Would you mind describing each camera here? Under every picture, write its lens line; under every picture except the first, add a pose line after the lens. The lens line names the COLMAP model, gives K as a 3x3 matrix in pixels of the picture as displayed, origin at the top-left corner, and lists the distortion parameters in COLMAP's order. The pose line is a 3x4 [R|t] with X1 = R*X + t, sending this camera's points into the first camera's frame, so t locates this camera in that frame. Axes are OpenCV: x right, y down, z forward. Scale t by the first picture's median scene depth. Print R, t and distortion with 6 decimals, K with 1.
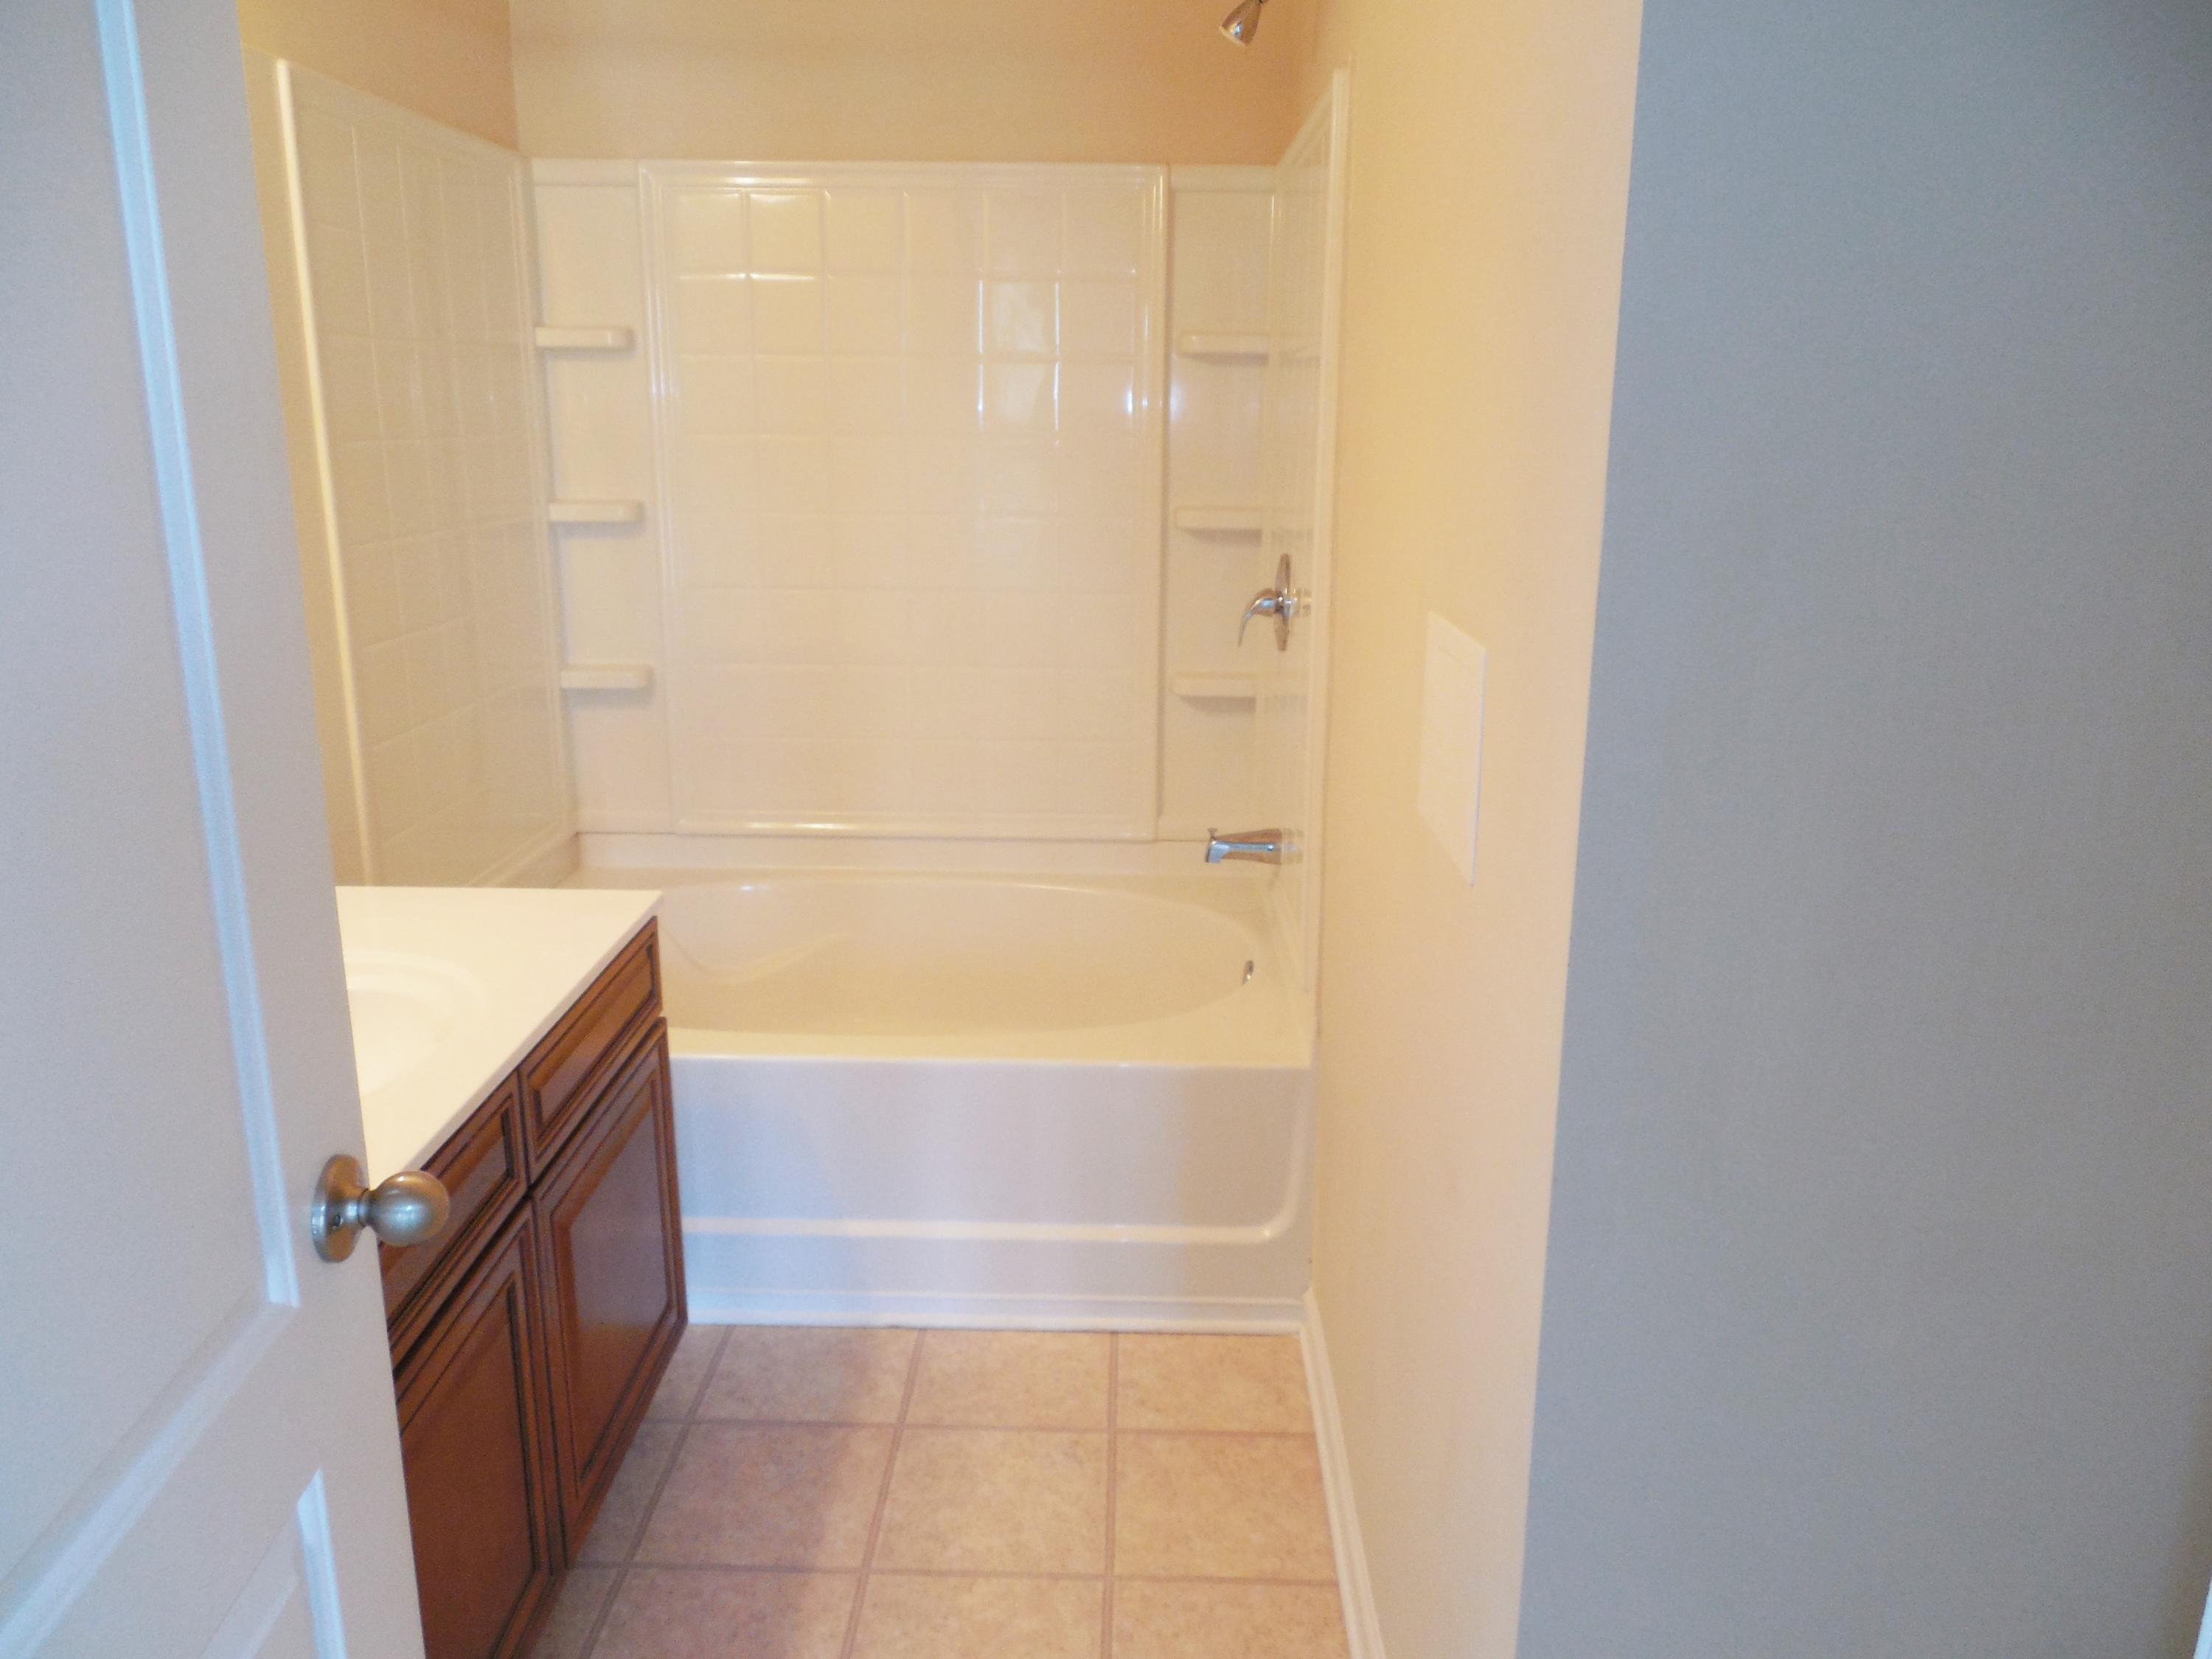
lens RADIAL K [[1652.8, 0, 1106.0], [0, 1652.8, 829.5], [0, 0, 1]] dist [-0.004094, 0.004240]
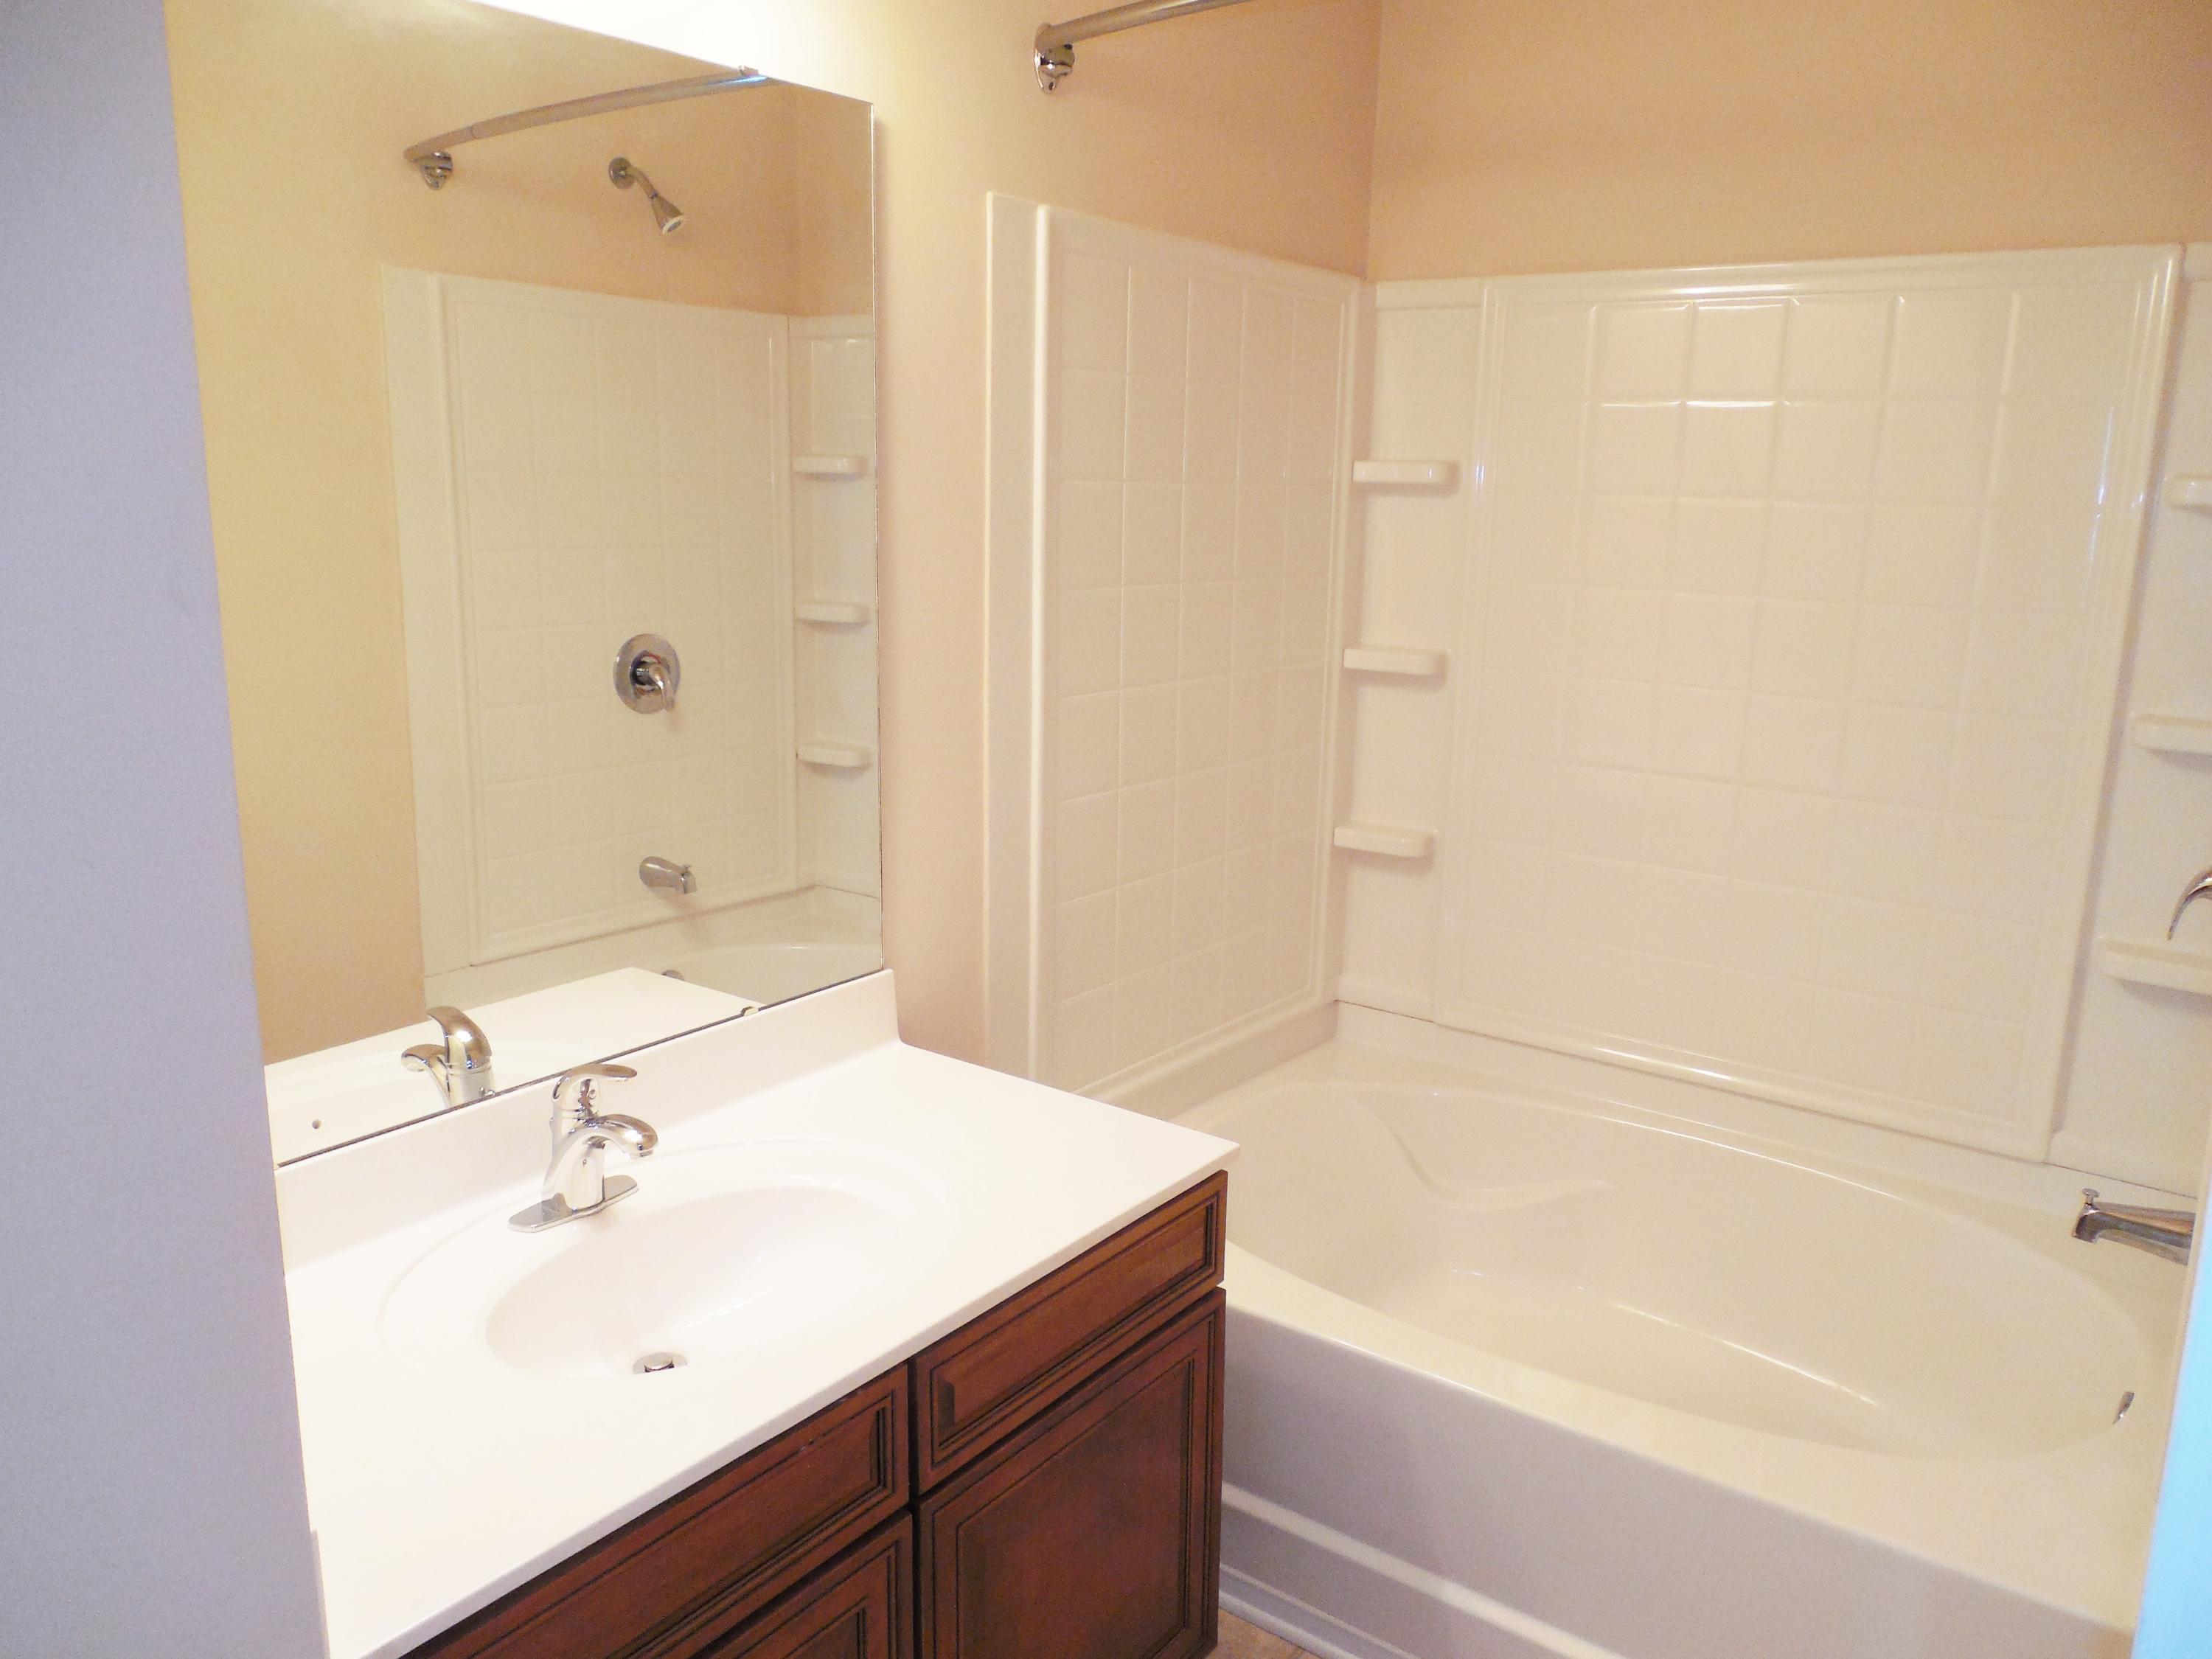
lens RADIAL K [[1641.4, 0, 1106.0], [0, 1641.4, 829.5], [0, 0, 1]] dist [-0.014082, 0.010493]
pose [[0.816080, 0.132126, -0.562633, 0.084973], [-0.164823, 0.986295, -0.007454, -0.070745], [0.553937, 0.098818, 0.826673, 0.183166]]
